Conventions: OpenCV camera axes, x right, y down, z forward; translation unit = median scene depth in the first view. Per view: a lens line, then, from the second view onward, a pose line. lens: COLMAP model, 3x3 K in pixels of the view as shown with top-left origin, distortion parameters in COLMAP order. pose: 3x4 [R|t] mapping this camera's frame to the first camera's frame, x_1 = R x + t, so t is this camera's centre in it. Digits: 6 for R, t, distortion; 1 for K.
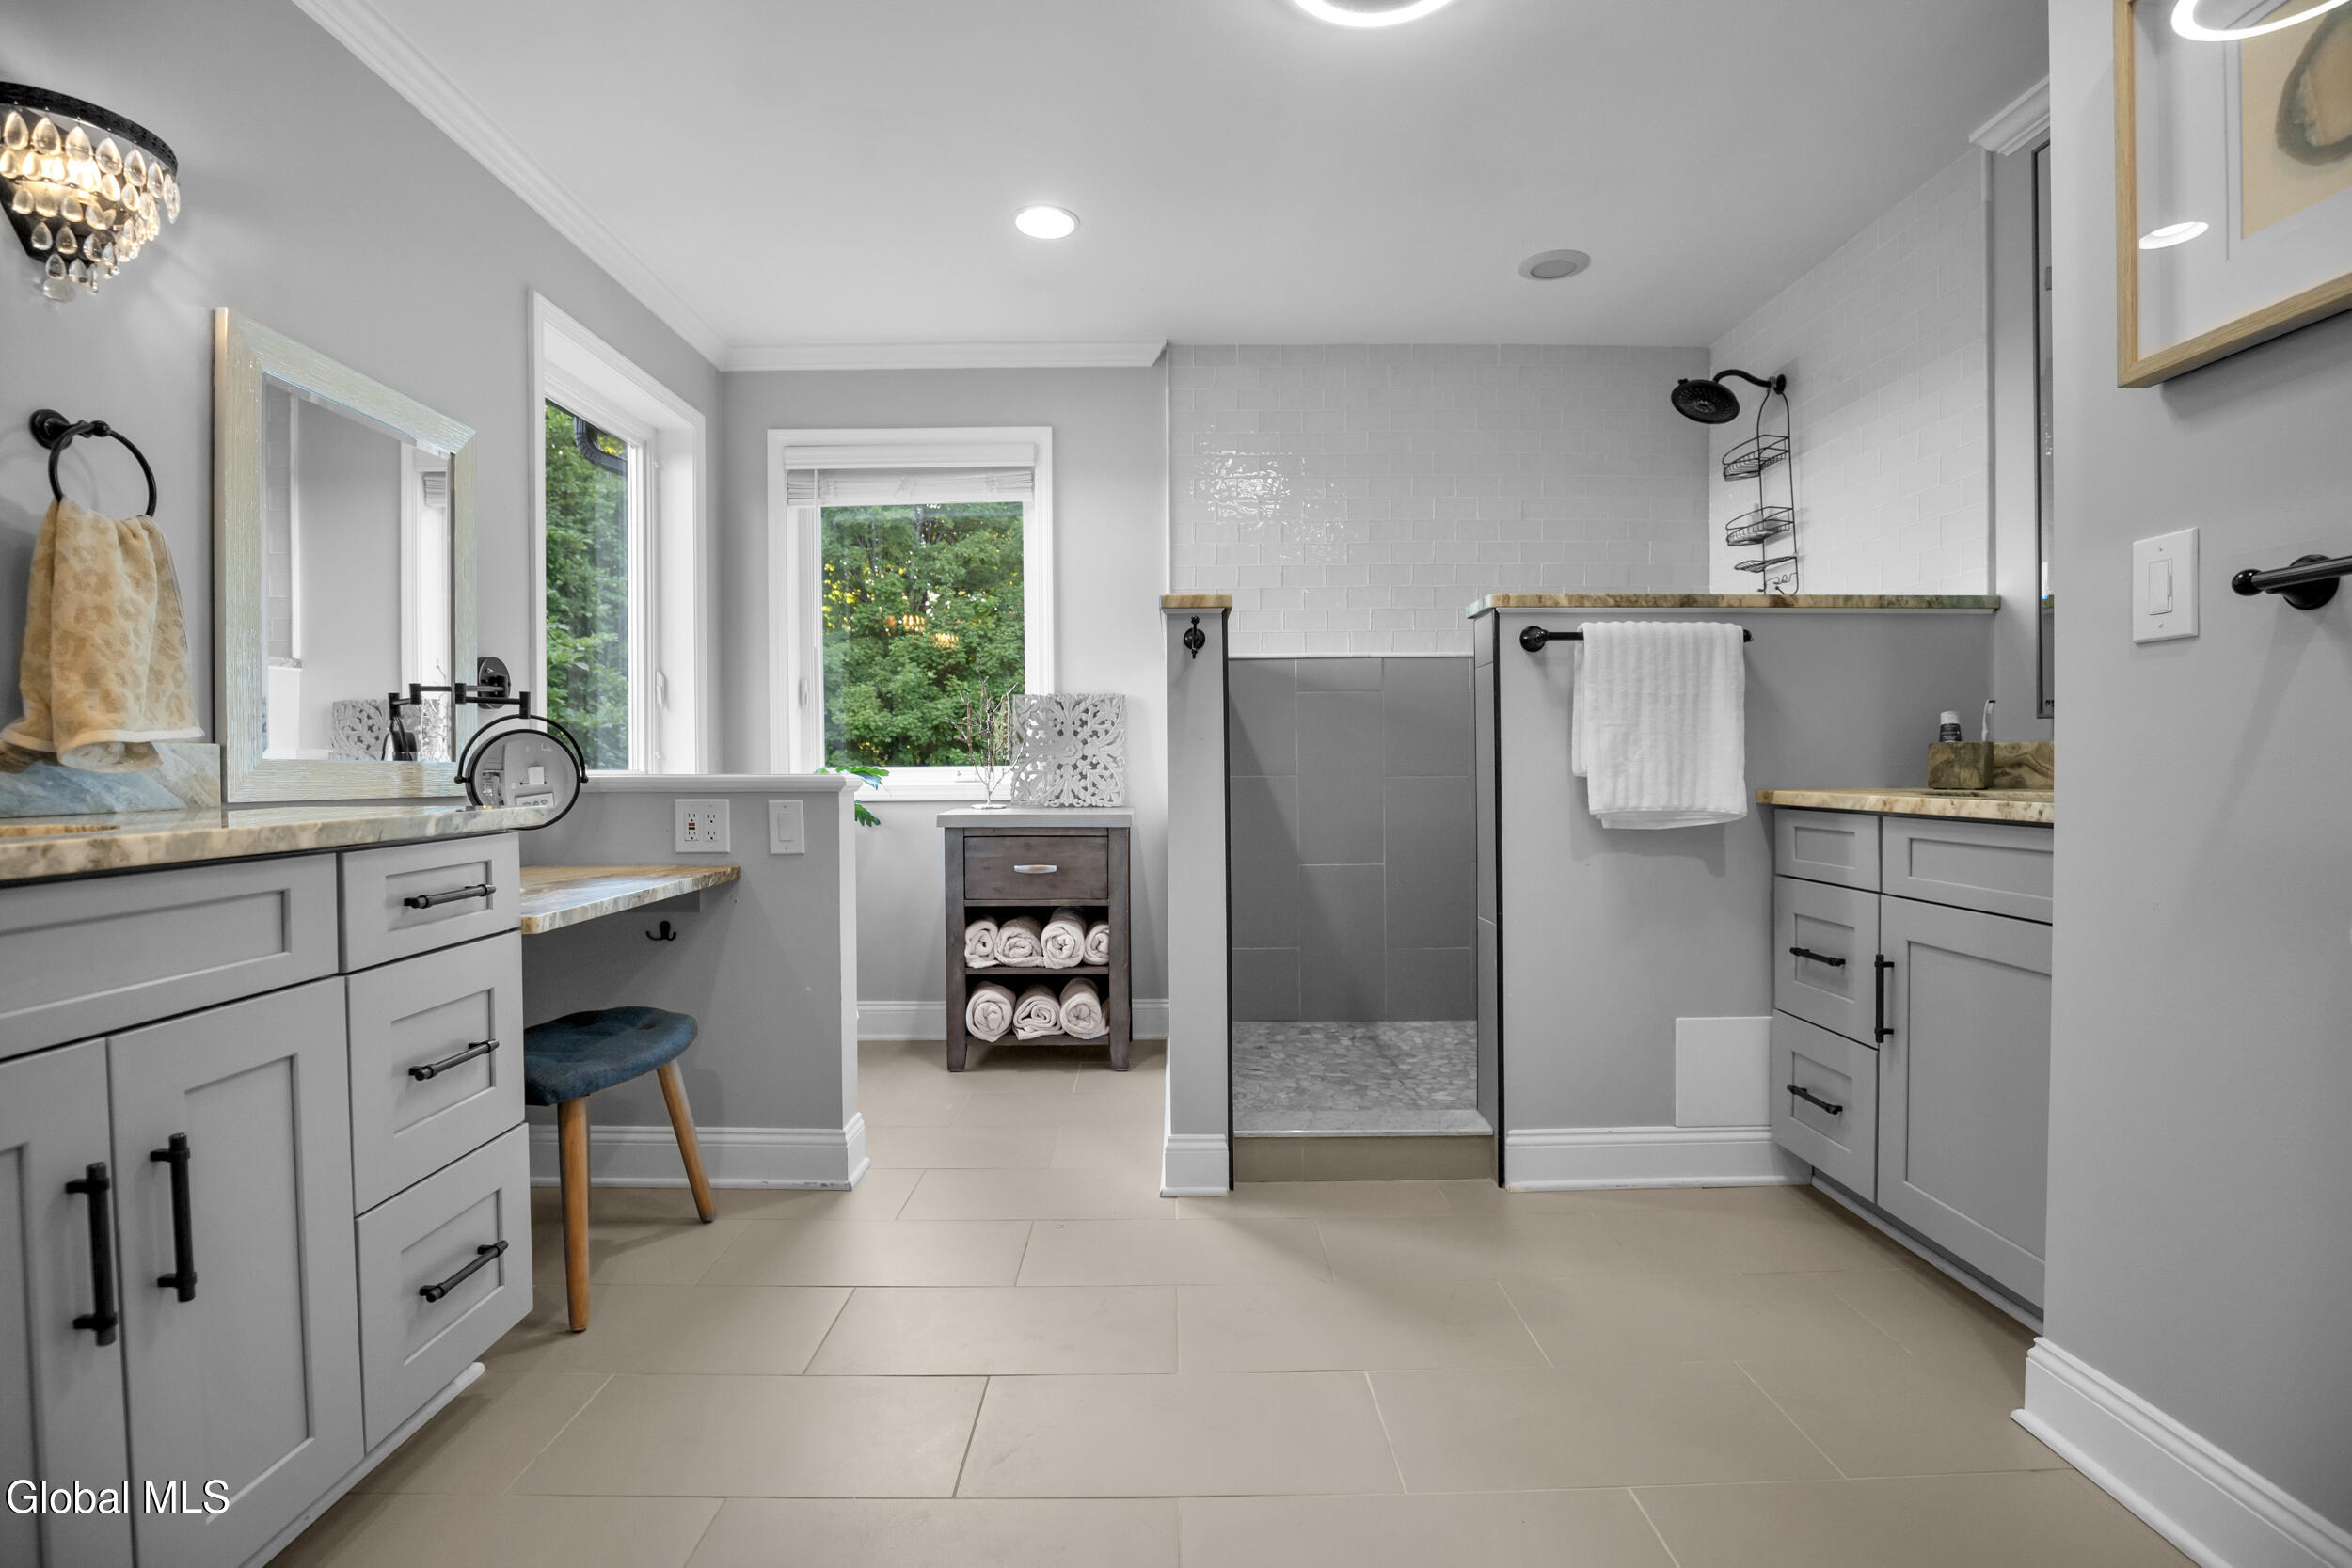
lens RADIAL K [[1093.2, 0, 1173.8], [0, 1093.2, 801.3], [0, 0, 1]] dist [-0.034204, 0.006451]
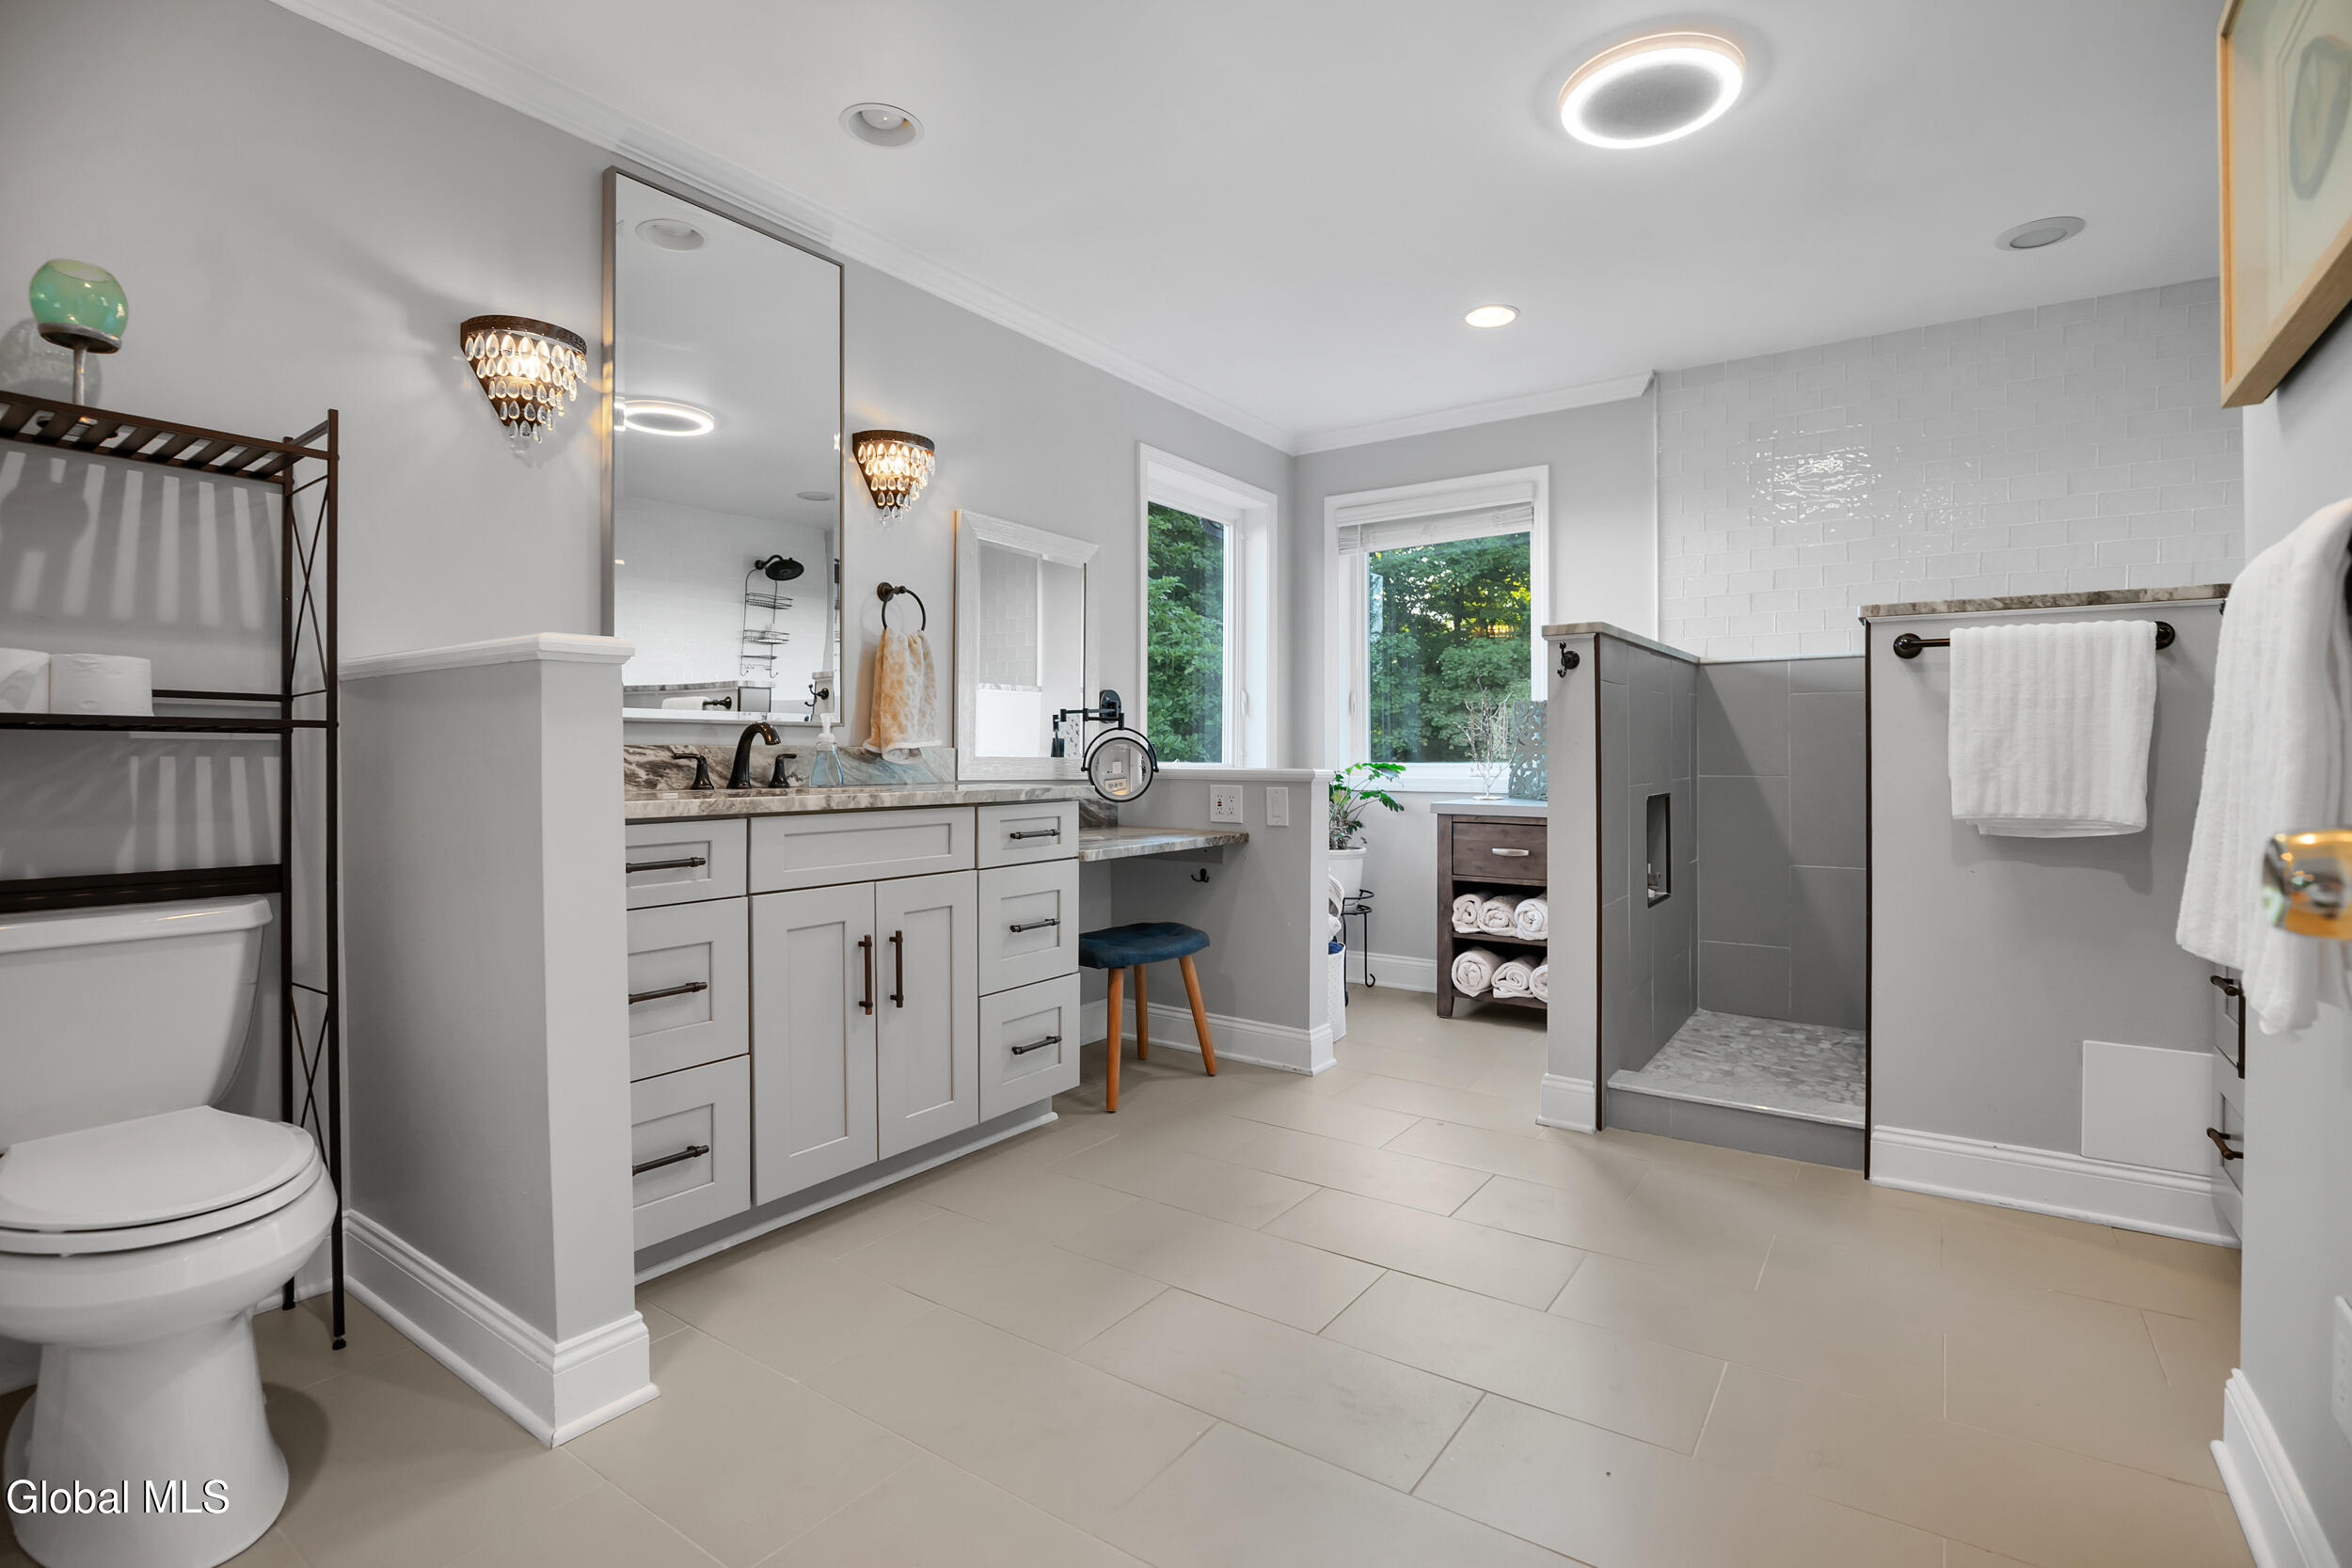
lens RADIAL K [[1093.2, 0, 1173.8], [0, 1093.2, 801.3], [0, 0, 1]] dist [-0.034204, 0.006451]
pose [[0.813126, 0.030624, -0.581282, 0.363420], [-0.026860, 0.999525, 0.015085, -0.000530], [0.581468, 0.003347, 0.813563, -0.220303]]
